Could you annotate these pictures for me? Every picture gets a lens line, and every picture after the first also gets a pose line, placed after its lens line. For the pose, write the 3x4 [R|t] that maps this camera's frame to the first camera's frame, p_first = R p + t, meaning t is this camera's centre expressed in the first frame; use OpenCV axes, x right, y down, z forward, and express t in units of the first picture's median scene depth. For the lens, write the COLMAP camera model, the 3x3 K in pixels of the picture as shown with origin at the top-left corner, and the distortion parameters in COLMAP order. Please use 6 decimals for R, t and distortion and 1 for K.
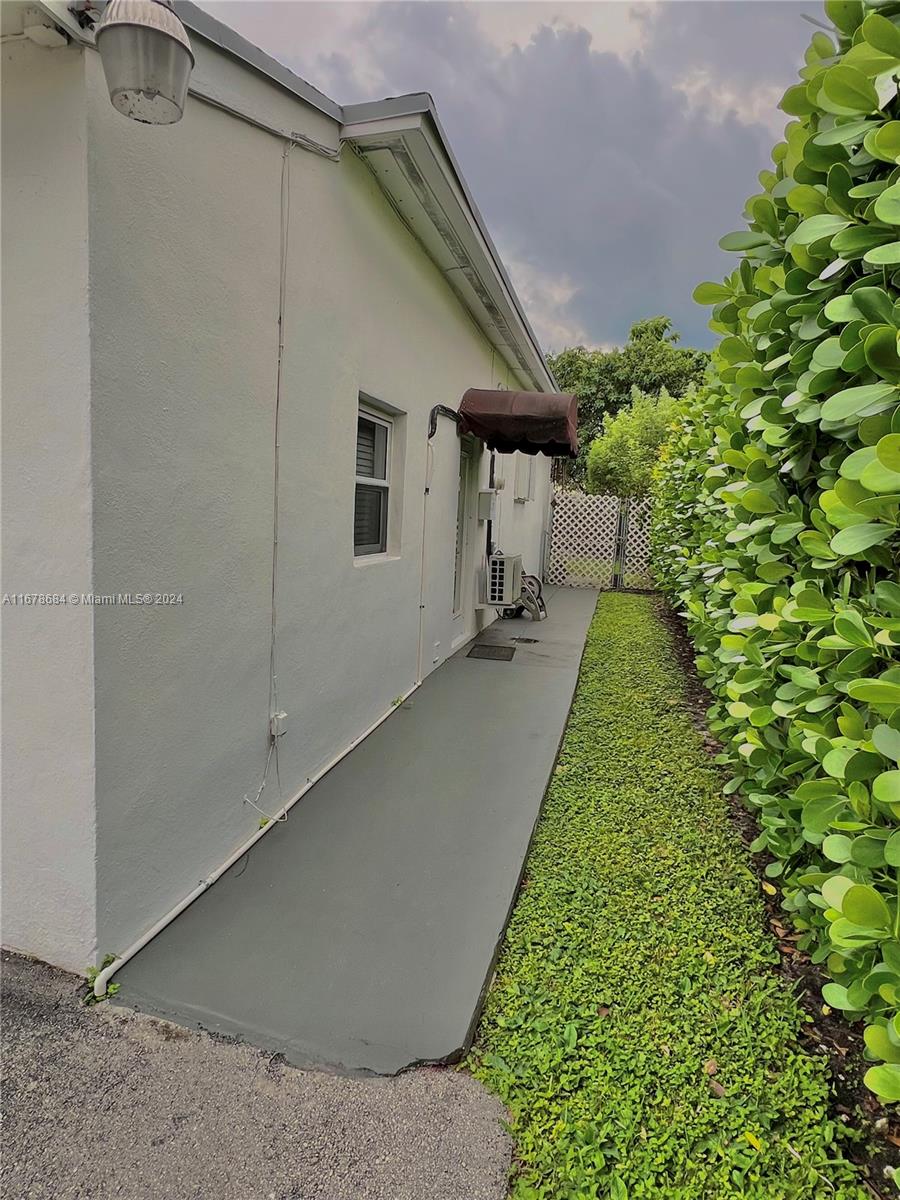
lens RADIAL K [[711.7, 0, 448.5], [0, 711.7, 596.6], [0, 0, 1]] dist [0.001761, -0.000224]
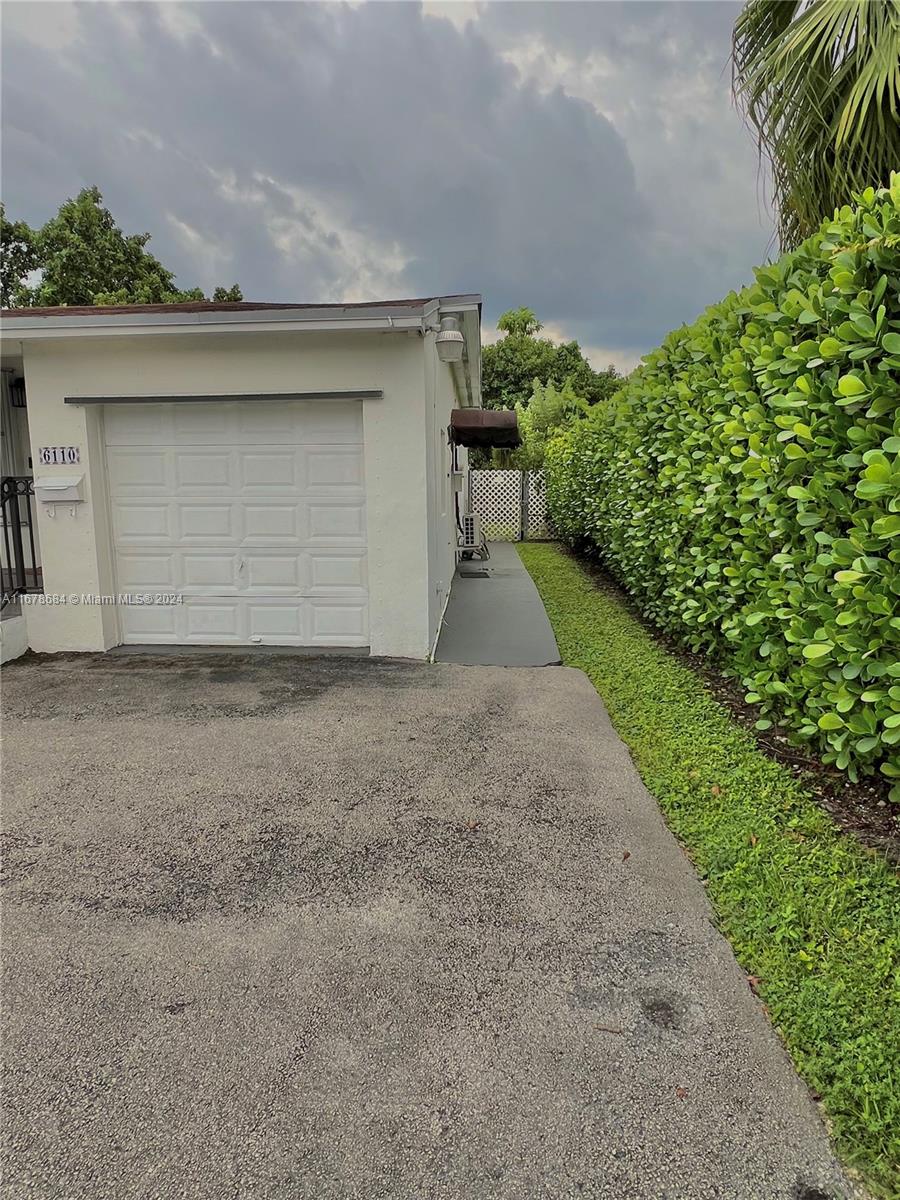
lens RADIAL K [[696.2, 0, 416.5], [0, 696.2, 614.7], [0, 0, 1]] dist [0.001003, 0.000644]
pose [[0.988596, -0.082571, 0.125934, -0.137757], [0.074916, 0.995111, 0.064359, 0.028945], [-0.130632, -0.054191, 0.989949, -0.273369]]
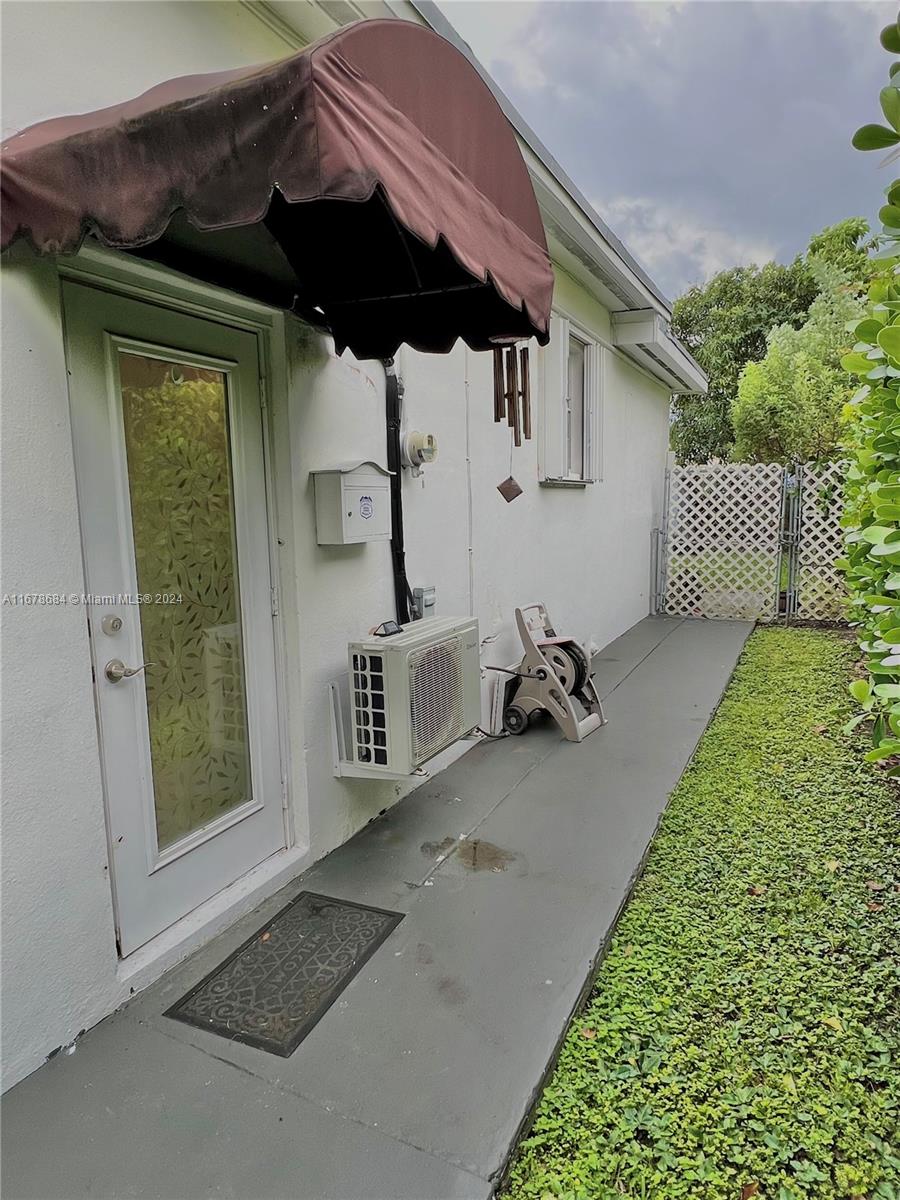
lens RADIAL K [[731.0, 0, 450.4], [0, 731.0, 595.0], [0, 0, 1]] dist [-0.000862, -0.000064]
pose [[0.972659, -0.034965, -0.229589, 0.107525], [0.036416, 0.999335, 0.002084, -0.043883], [0.229363, -0.010388, 0.973285, 0.351252]]
